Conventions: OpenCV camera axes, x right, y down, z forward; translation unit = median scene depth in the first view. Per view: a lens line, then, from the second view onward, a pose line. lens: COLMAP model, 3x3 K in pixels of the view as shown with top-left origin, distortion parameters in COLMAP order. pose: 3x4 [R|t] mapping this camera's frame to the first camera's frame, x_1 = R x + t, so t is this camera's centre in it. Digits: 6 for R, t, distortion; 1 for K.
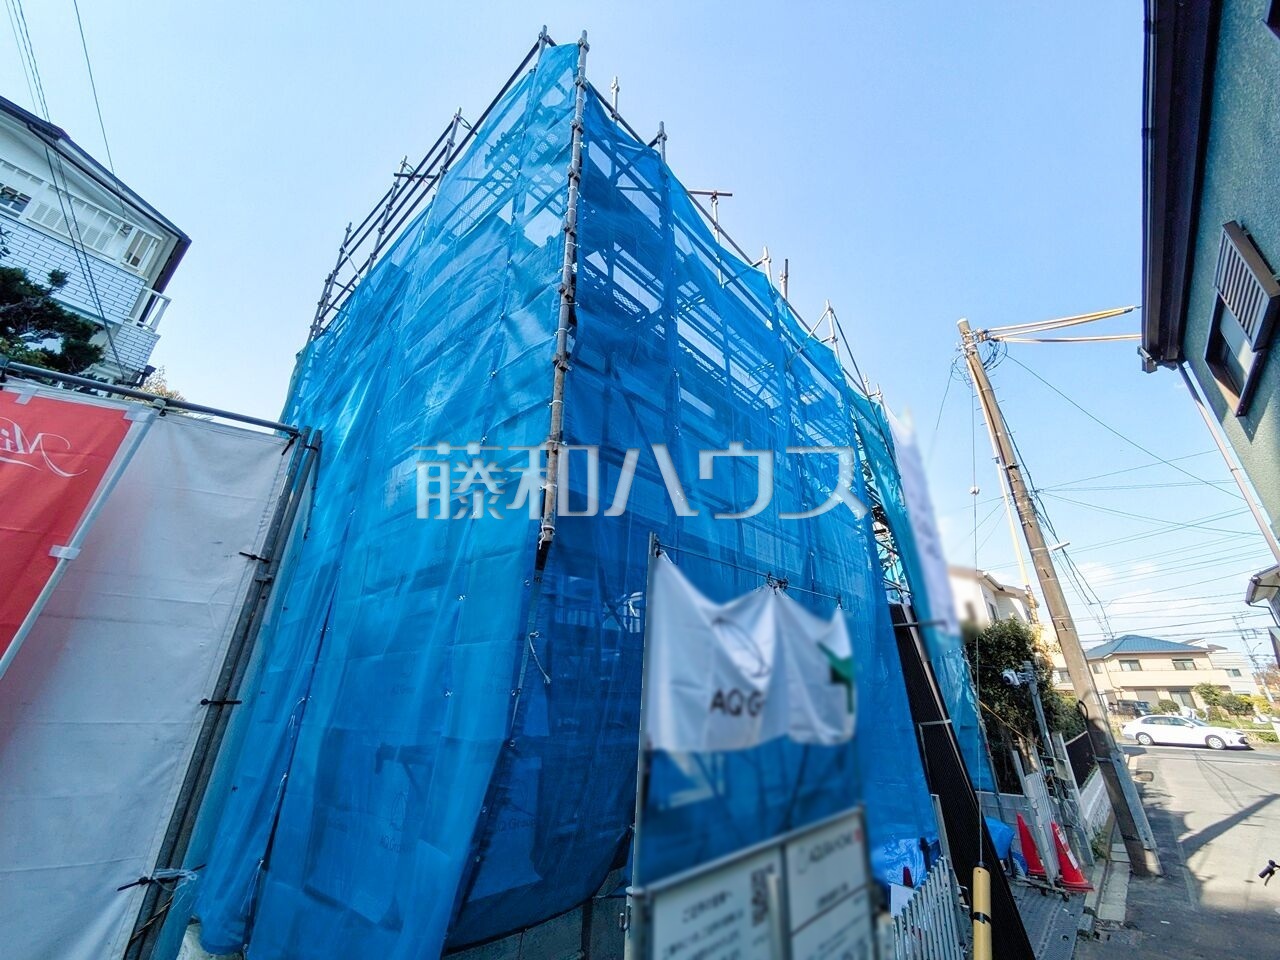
lens RADIAL K [[504.6, 0, 640.0], [0, 504.6, 481.2], [0, 0, 1]] dist [0.001256, 0.000936]
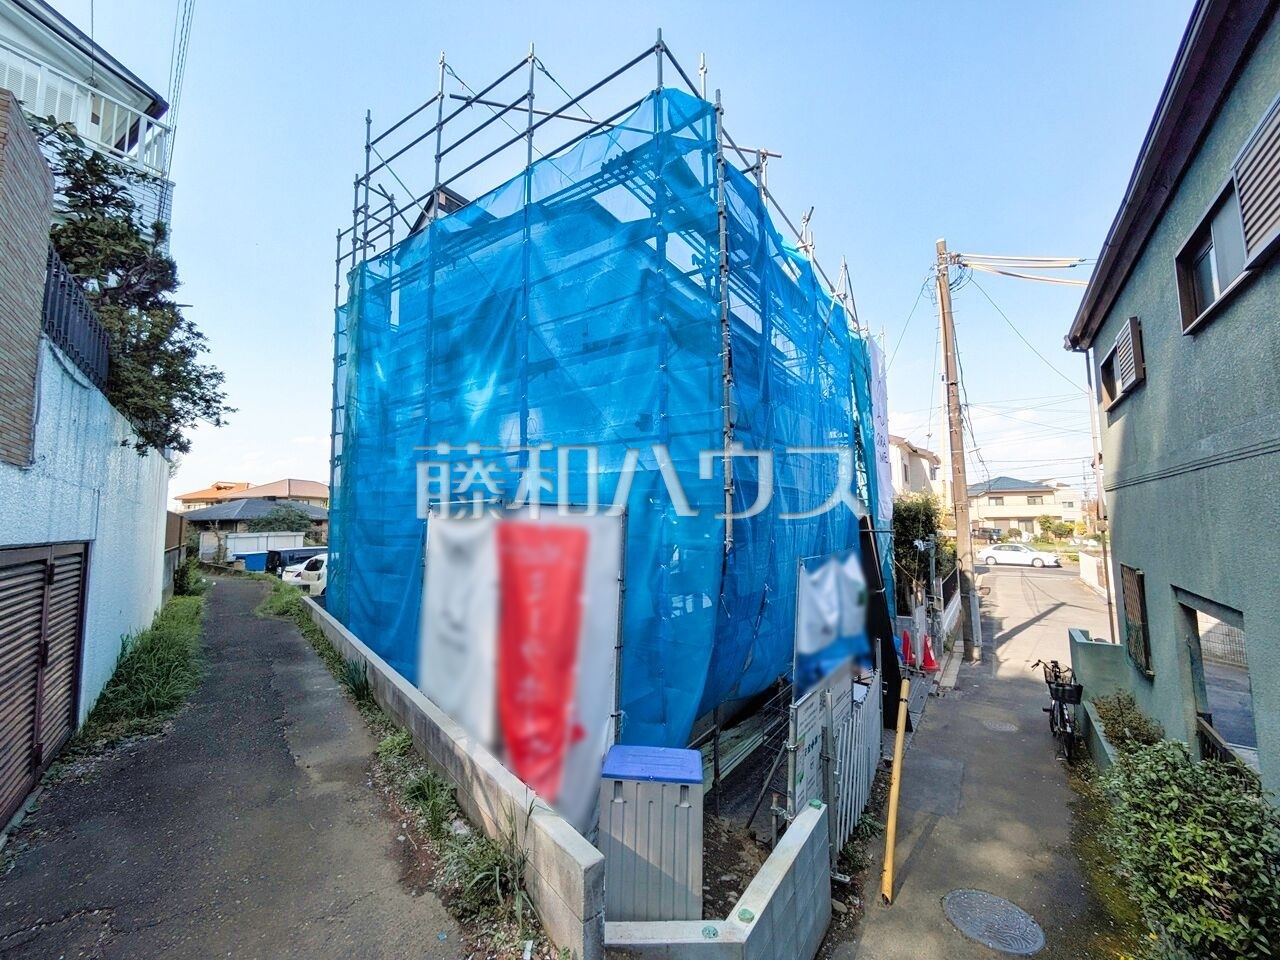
lens RADIAL K [[505.7, 0, 640.0], [0, 505.7, 480.0], [0, 0, 1]] dist [-0.002817, -0.000327]
pose [[0.992135, 0.000971, 0.125170, -0.206907], [-0.040520, 0.948617, 0.313822, -0.189859], [-0.118434, -0.316426, 0.941195, -0.169120]]
